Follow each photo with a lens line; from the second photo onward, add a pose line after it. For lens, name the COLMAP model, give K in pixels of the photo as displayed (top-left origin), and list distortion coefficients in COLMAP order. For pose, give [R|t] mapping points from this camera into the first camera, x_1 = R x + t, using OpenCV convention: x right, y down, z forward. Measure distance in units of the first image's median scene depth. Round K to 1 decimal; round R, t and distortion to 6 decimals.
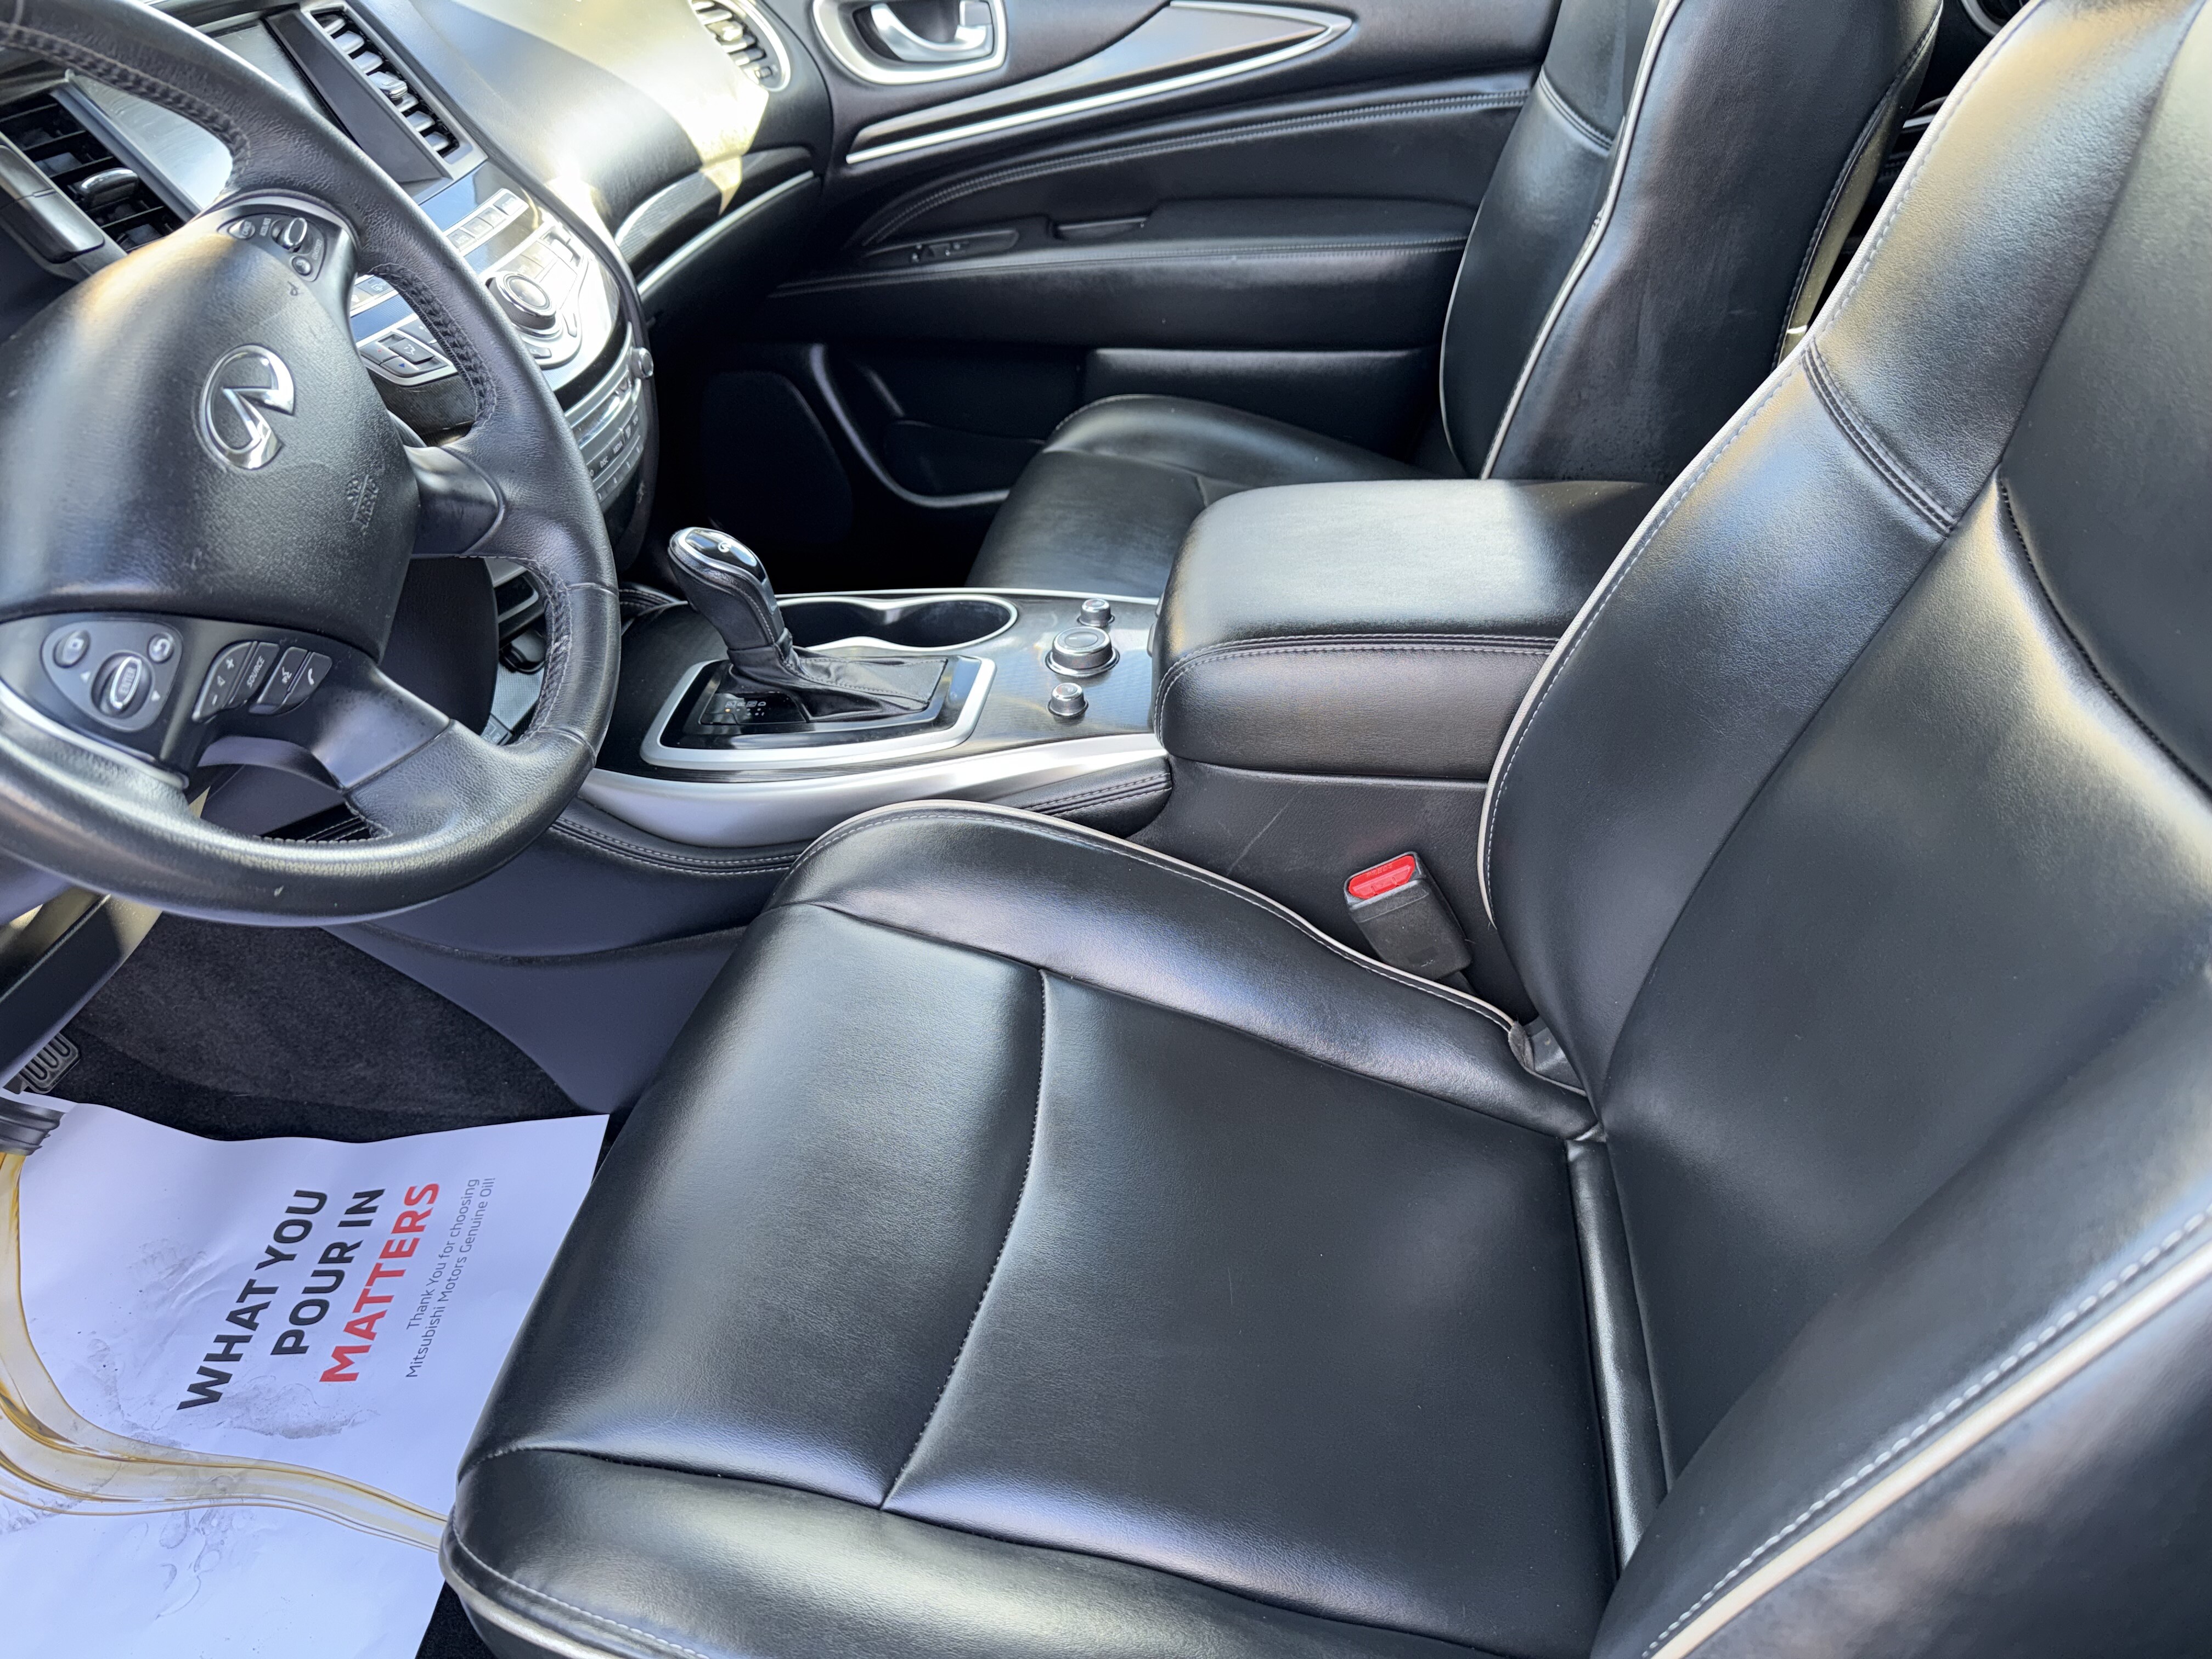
lens RADIAL K [[1537.1, 0, 1106.0], [0, 1537.1, 829.5], [0, 0, 1]] dist [0.000248, 0.000194]
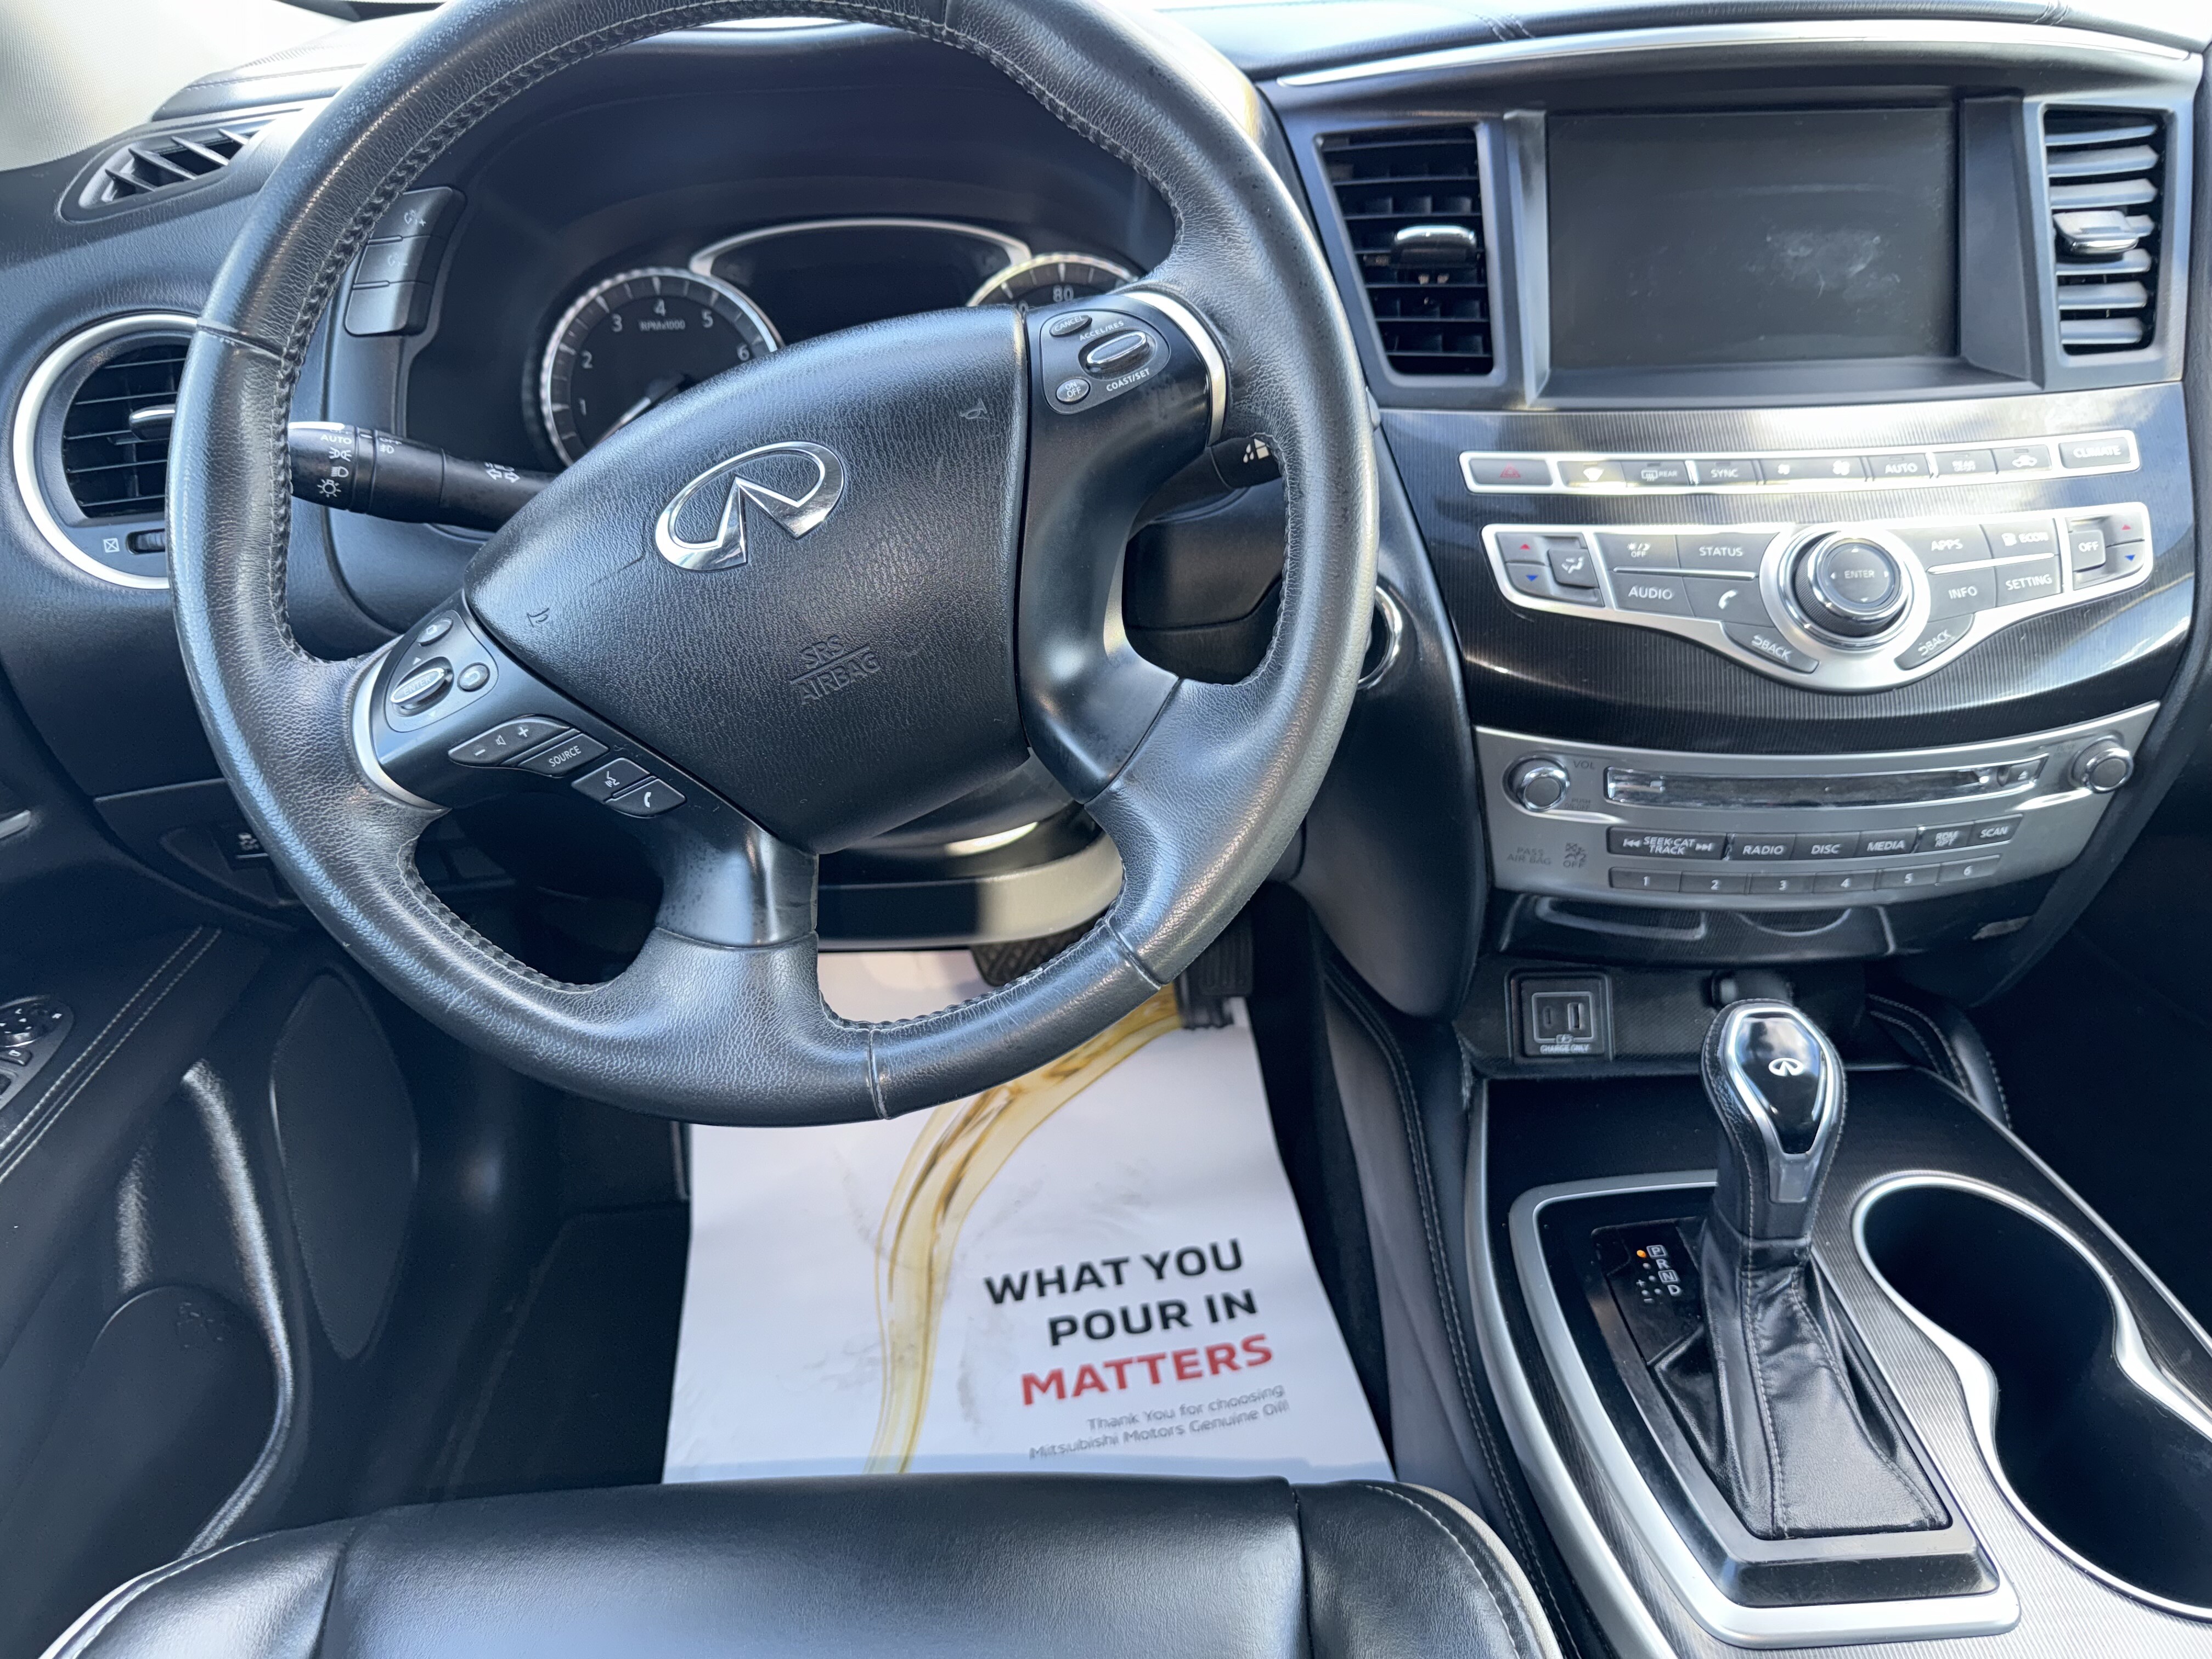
lens RADIAL K [[1574.7, 0, 1106.0], [0, 1574.7, 829.5], [0, 0, 1]] dist [-0.000368, -0.000187]
pose [[0.170549, 0.551033, -0.816869, 0.118296], [-0.565548, 0.733610, 0.376792, -0.285118], [0.806888, 0.397717, 0.436752, 0.435001]]
